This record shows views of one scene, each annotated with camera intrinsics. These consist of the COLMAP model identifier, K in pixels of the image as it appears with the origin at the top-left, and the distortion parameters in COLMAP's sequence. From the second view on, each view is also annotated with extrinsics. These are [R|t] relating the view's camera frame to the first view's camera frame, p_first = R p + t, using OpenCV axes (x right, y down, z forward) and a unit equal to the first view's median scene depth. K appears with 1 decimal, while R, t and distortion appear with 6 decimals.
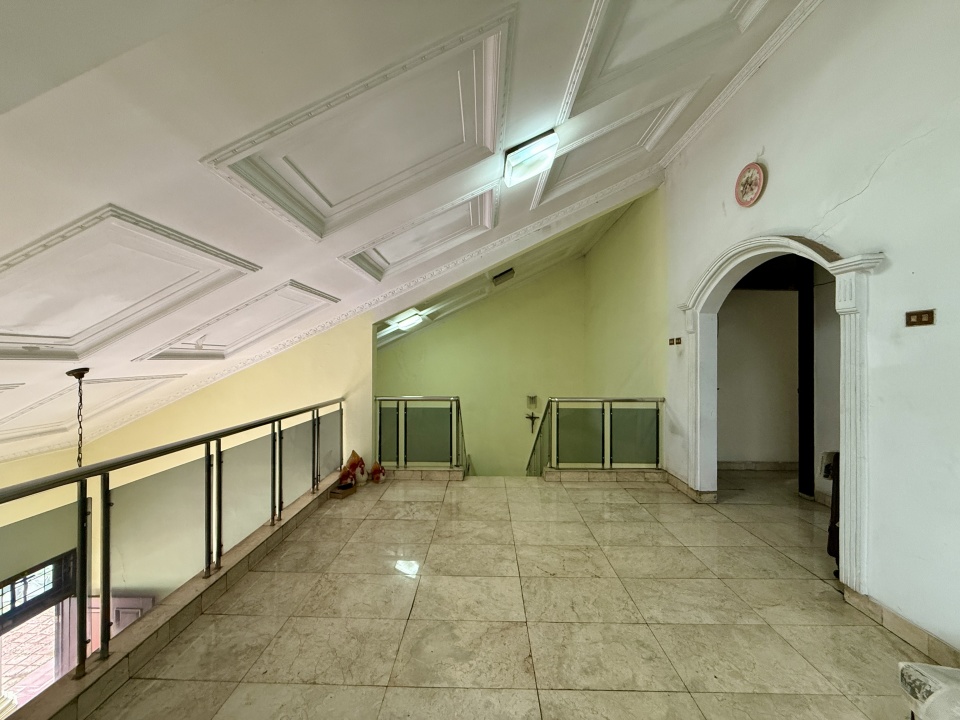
lens RADIAL K [[383.3, 0, 478.2], [0, 383.3, 359.0], [0, 0, 1]] dist [0.001494, -0.000070]
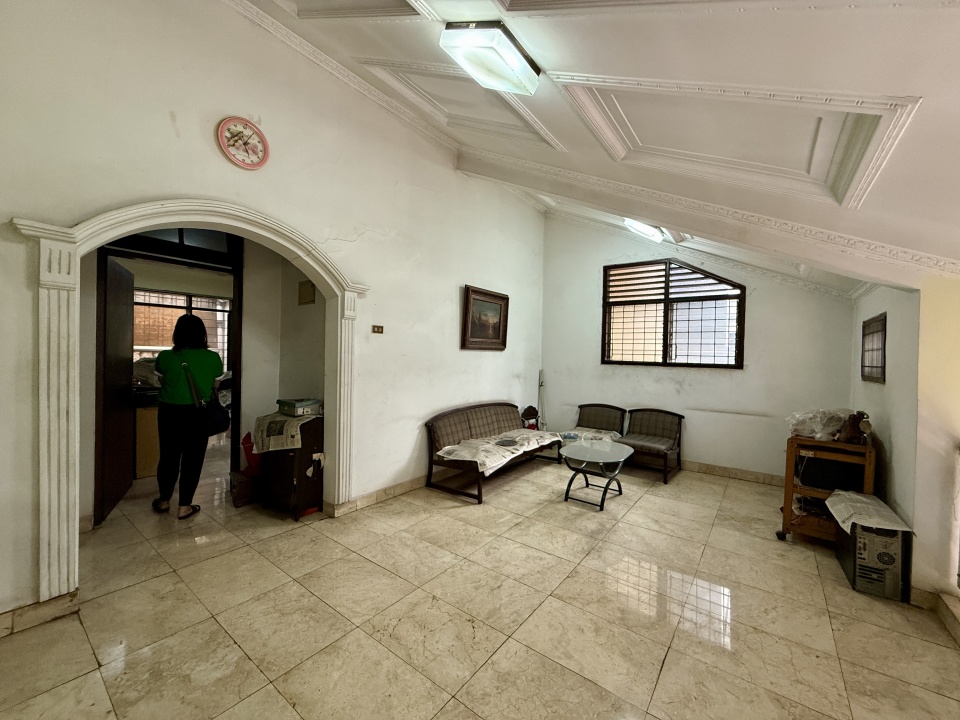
lens RADIAL K [[383.3, 0, 479.4], [0, 383.3, 360.4], [0, 0, 1]] dist [0.001494, -0.000070]
pose [[-0.806663, -0.026507, 0.590417, -0.328516], [-0.022887, 0.999645, 0.013611, 0.008670], [-0.590568, -0.002533, -0.806984, 1.939032]]
